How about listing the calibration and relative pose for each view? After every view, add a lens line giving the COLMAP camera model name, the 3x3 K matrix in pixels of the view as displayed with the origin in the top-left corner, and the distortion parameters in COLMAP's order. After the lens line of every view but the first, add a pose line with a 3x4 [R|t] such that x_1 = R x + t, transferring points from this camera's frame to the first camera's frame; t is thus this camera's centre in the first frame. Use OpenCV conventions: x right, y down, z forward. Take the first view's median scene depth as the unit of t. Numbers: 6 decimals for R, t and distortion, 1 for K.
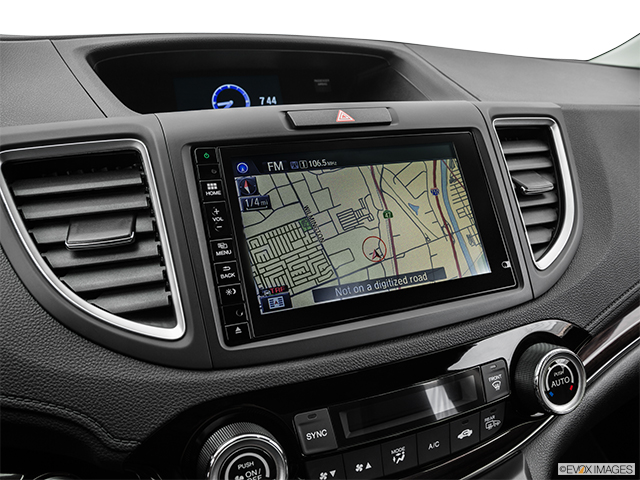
lens RADIAL K [[525.8, 0, 320.0], [0, 525.8, 240.0], [0, 0, 1]] dist [-0.068266, 0.010645]
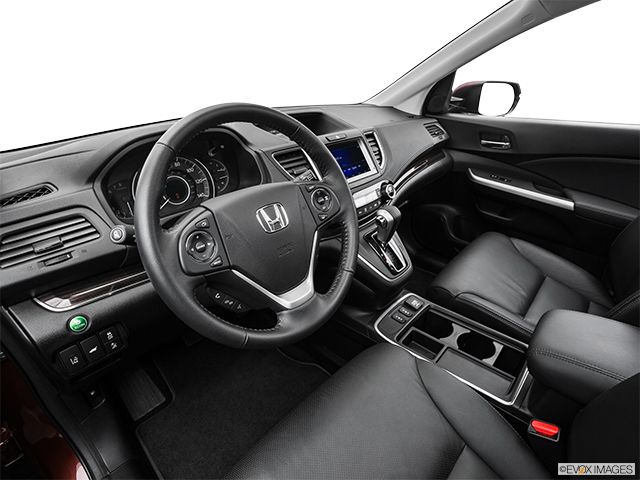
lens RADIAL K [[345.1, 0, 320.0], [0, 345.1, 240.0], [0, 0, 1]] dist [-0.047702, 0.000288]
pose [[0.910809, -0.198995, 0.361700, -1.407037], [0.161171, 0.978029, 0.132227, 0.210591], [-0.380066, -0.062138, 0.922870, -1.733106]]
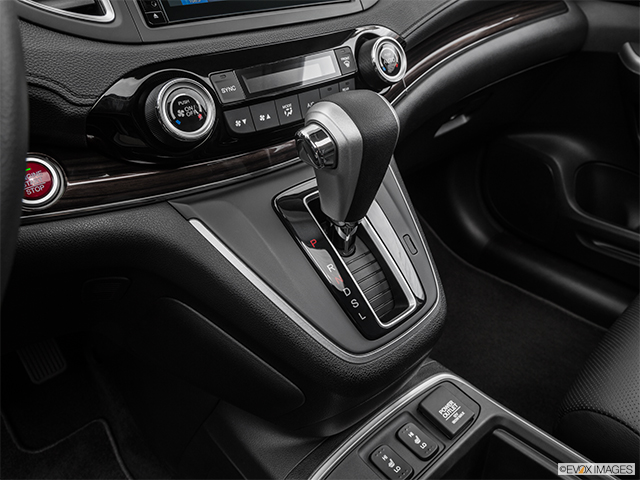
lens RADIAL K [[525.8, 0, 320.0], [0, 525.8, 240.0], [0, 0, 1]] dist [-0.068266, 0.010645]
pose [[0.941337, -0.186896, 0.280989, -0.226424], [0.137988, 0.973018, 0.184918, 0.511583], [-0.307967, -0.135297, 0.941728, -0.387898]]
